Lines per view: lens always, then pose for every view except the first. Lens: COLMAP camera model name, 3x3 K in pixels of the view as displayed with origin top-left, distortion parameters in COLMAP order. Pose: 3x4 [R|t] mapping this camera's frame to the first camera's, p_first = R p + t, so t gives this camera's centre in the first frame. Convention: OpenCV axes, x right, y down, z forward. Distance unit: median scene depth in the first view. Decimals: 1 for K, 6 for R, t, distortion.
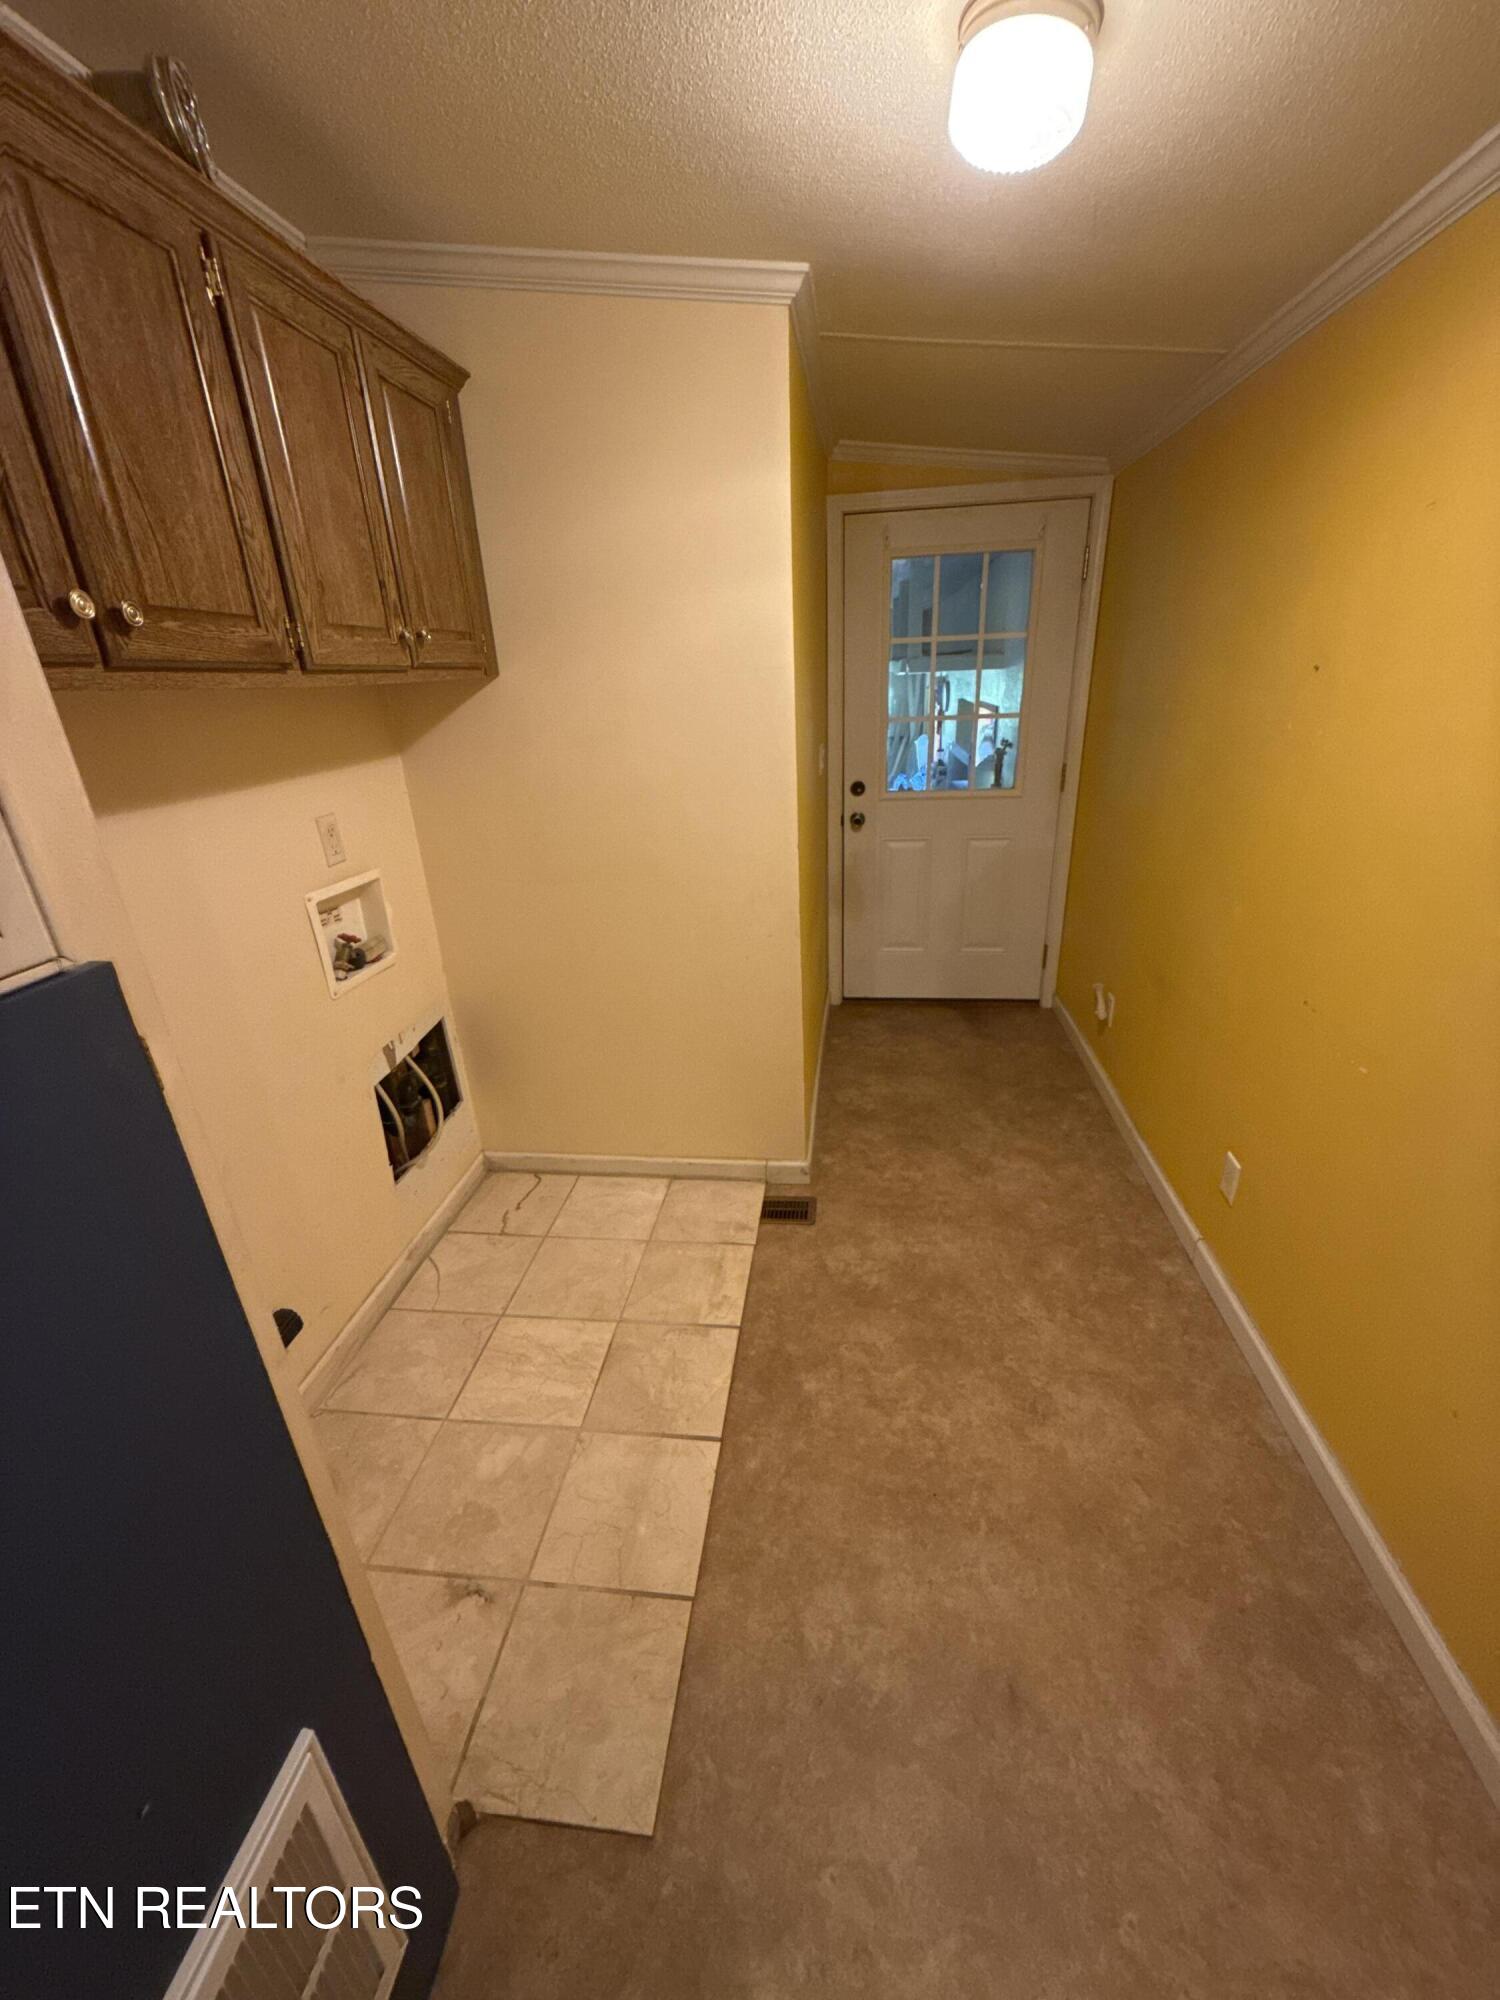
lens RADIAL K [[800.3, 0, 753.4], [0, 800.3, 1002.9], [0, 0, 1]] dist [-0.000242, 0.000785]
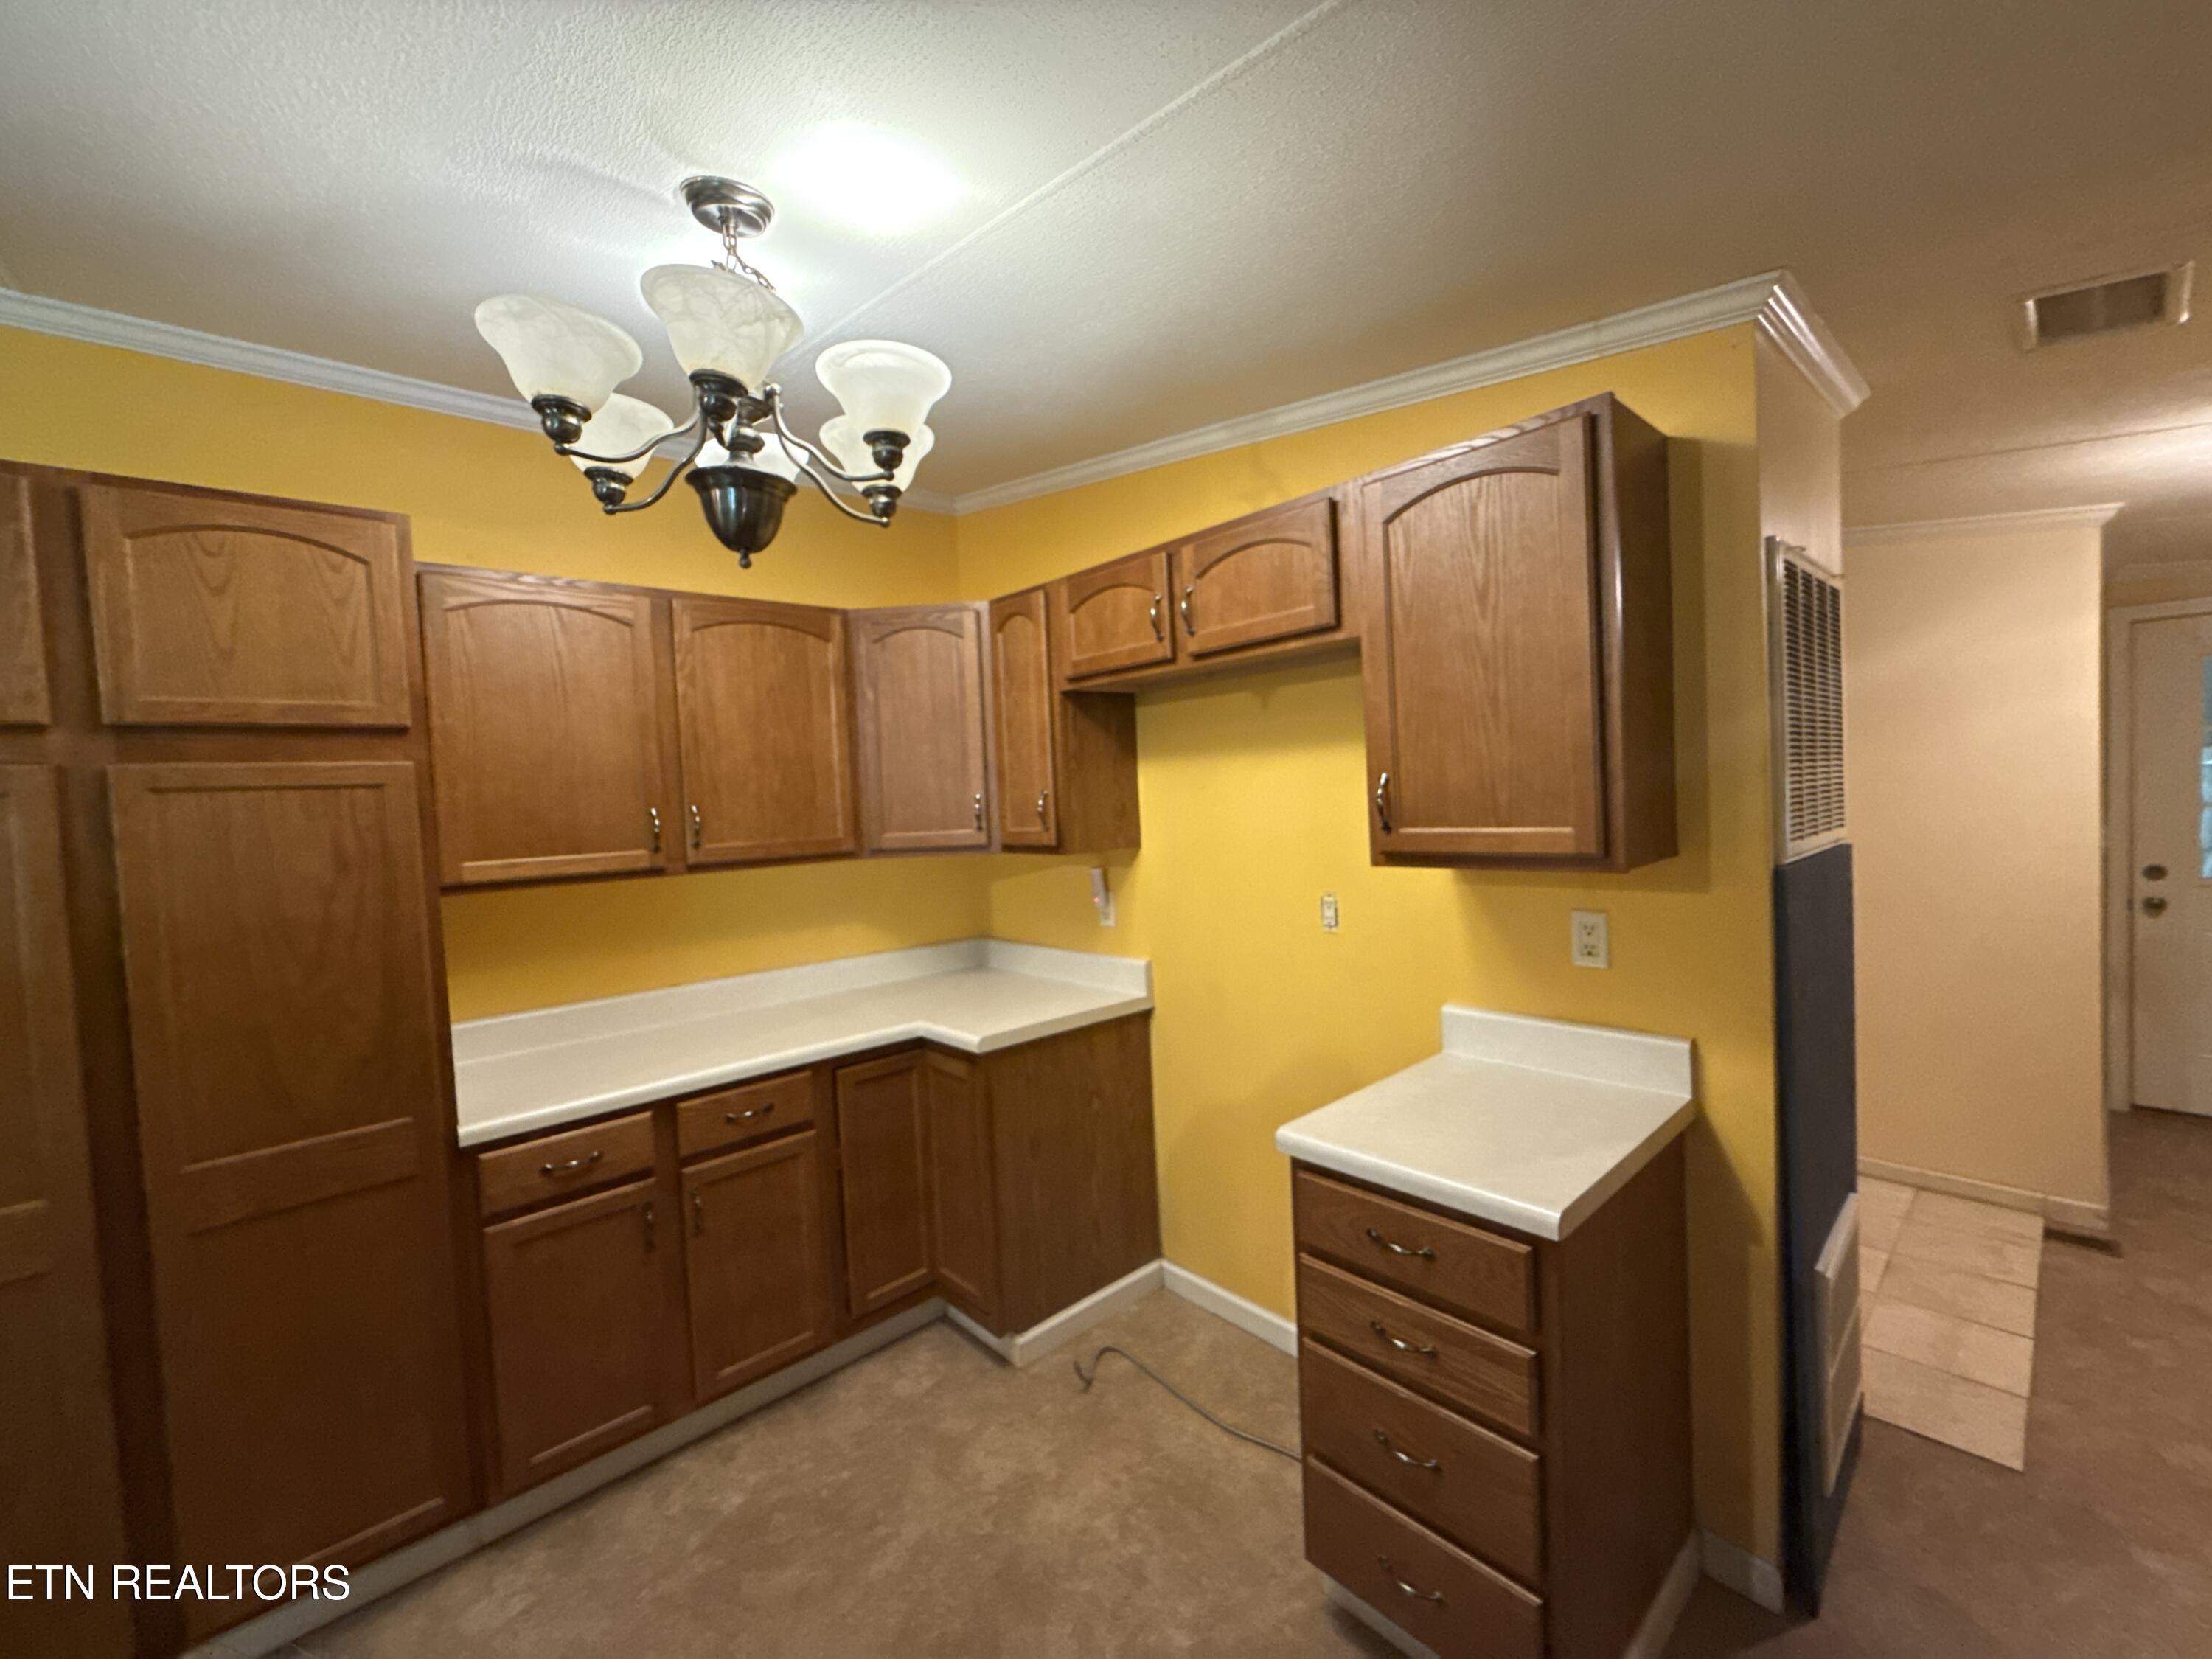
lens RADIAL K [[885.1, 0, 1106.8], [0, 885.1, 826.1], [0, 0, 1]] dist [-0.000242, 0.000785]
pose [[0.754200, 0.035388, -0.655691, -0.166998], [-0.241276, 0.943631, -0.226597, 0.302952], [0.610712, 0.329101, 0.720225, -0.742081]]
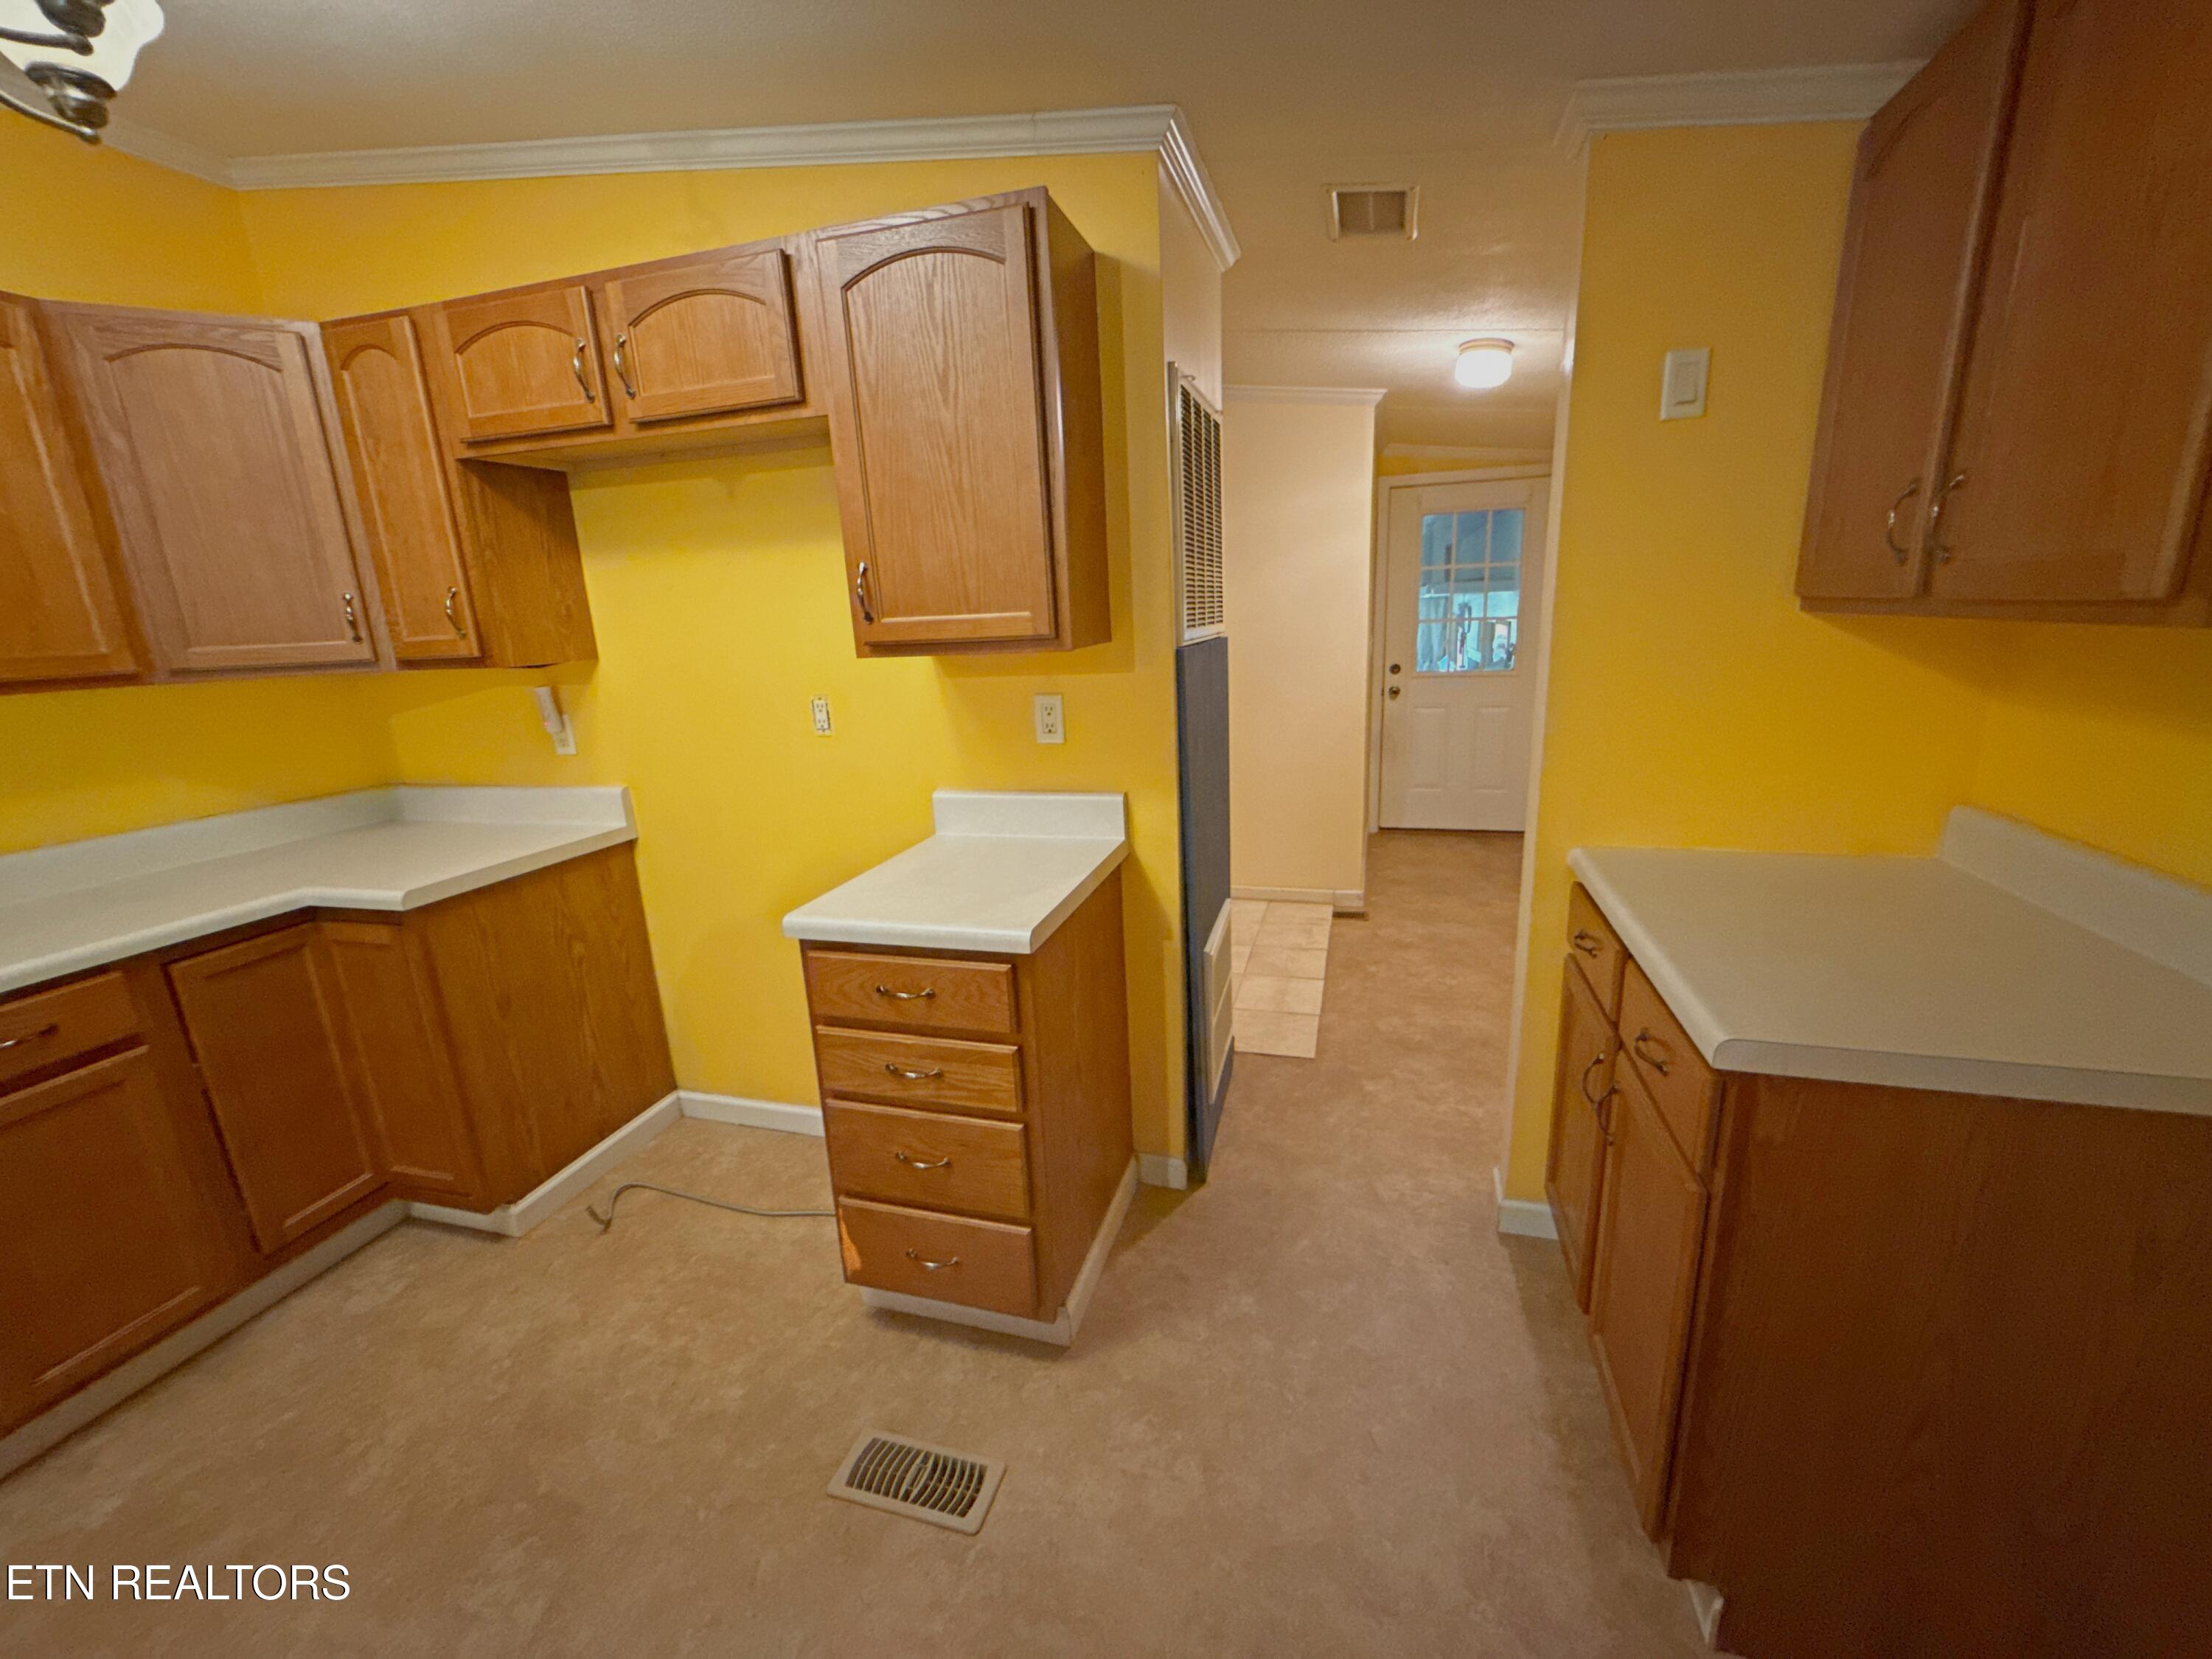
lens RADIAL K [[885.1, 0, 1103.4], [0, 885.1, 826.0], [0, 0, 1]] dist [-0.000242, 0.000785]
pose [[0.985993, 0.041924, -0.161432, -0.151658], [-0.064757, 0.988189, -0.138888, 0.342092], [0.153702, 0.147397, 0.977062, -0.744590]]
